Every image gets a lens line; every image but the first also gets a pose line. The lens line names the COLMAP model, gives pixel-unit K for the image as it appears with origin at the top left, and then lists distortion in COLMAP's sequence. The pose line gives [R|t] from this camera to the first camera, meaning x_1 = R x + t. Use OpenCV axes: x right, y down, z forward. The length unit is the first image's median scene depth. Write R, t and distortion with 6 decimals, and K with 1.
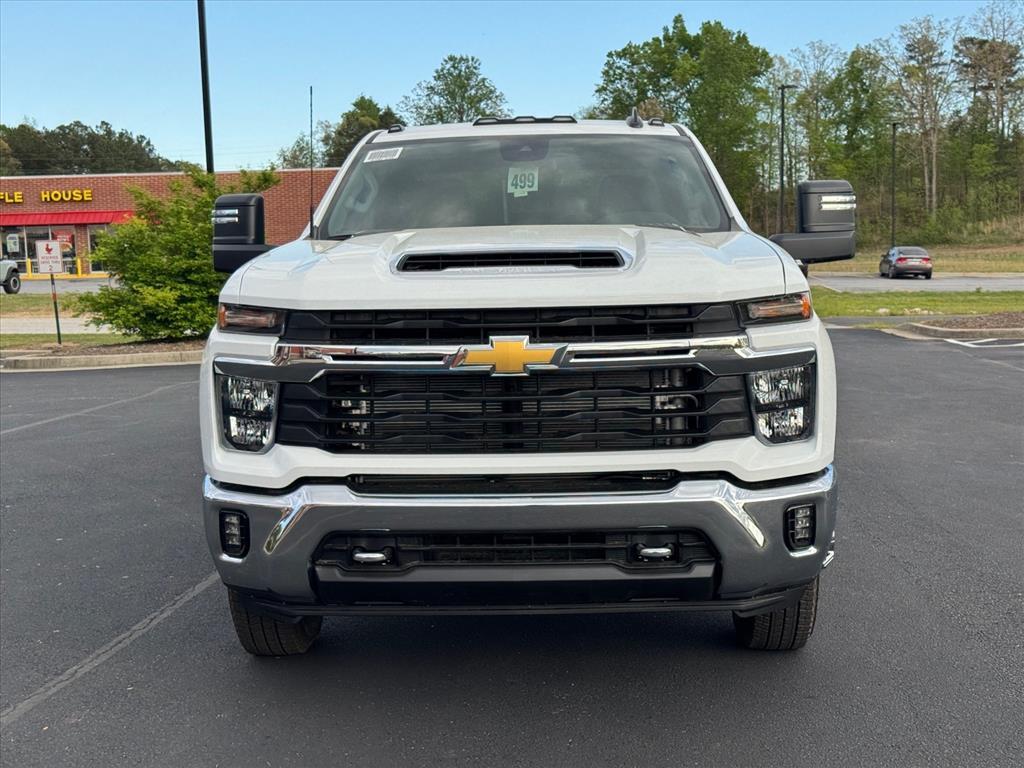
lens RADIAL K [[1459.4, 0, 511.4], [0, 1459.4, 387.3], [0, 0, 1]] dist [0.095166, 0.000000]
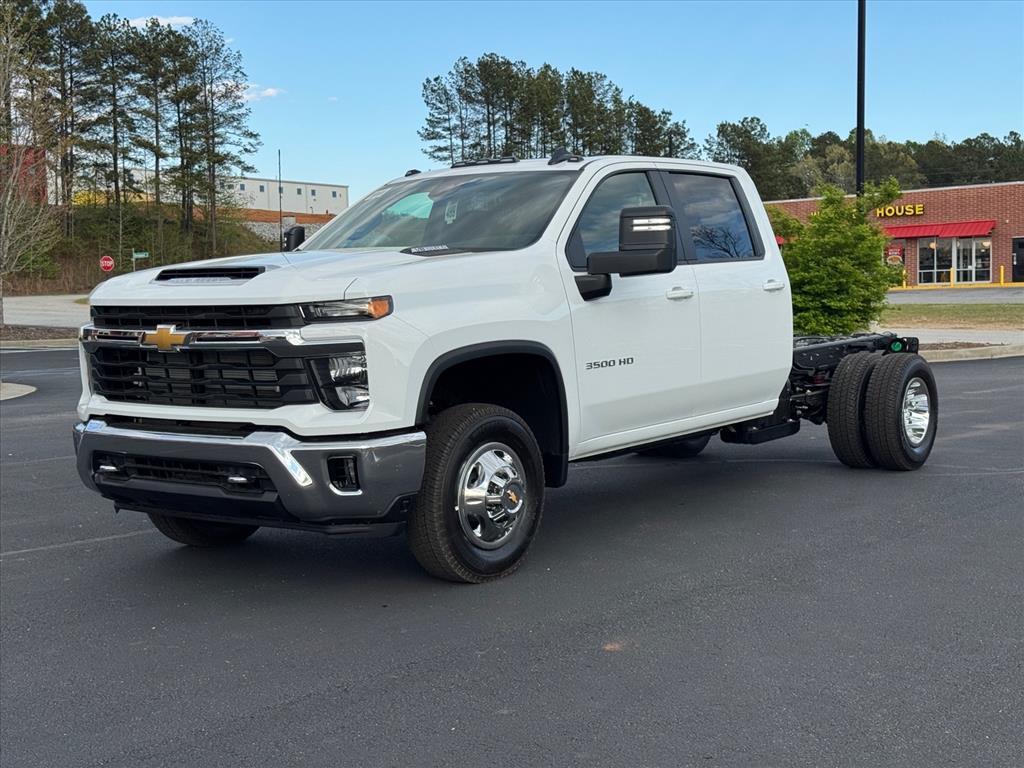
lens RADIAL K [[1459.4, 0, 507.2], [0, 1459.4, 385.1], [0, 0, 1]] dist [0.095166, 0.000000]
pose [[0.814435, 0.045007, -0.578506, 1.076625], [-0.050578, 0.998699, 0.006492, -0.001331], [0.578046, 0.023972, 0.815652, -0.009180]]
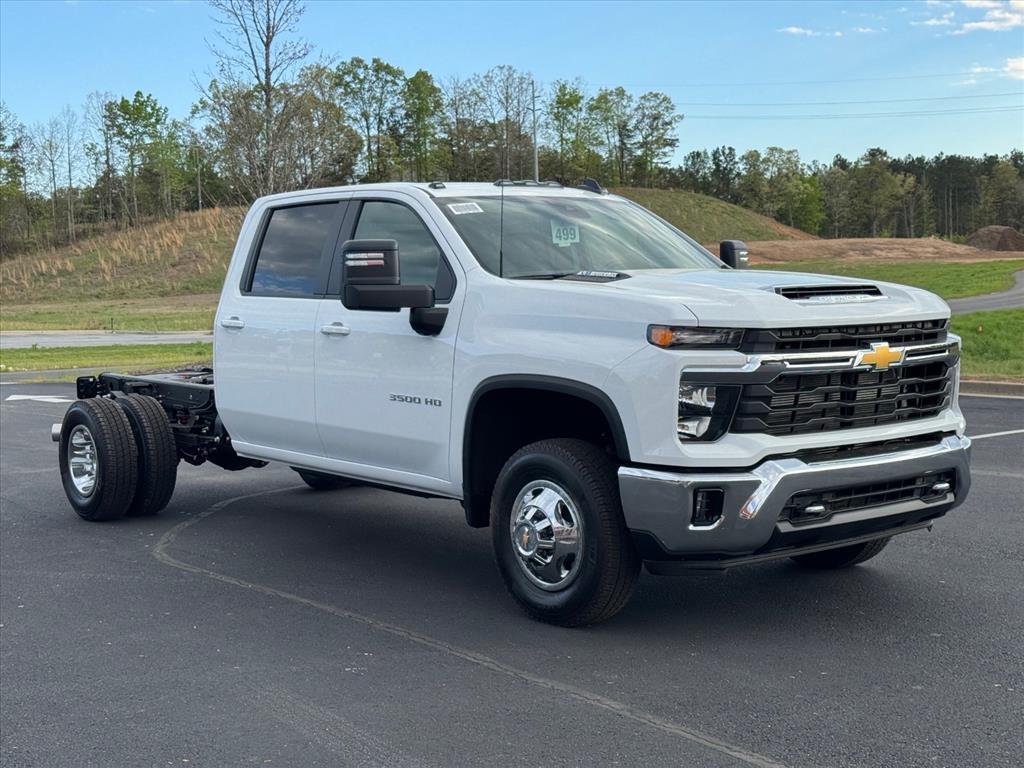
lens RADIAL K [[1459.4, 0, 507.8], [0, 1459.4, 382.0], [0, 0, 1]] dist [0.095166, 0.000000]
pose [[0.751892, -0.040409, 0.658047, -1.145308], [0.069732, 0.997395, -0.018430, 0.003509], [-0.655589, 0.059745, 0.752751, 0.151896]]
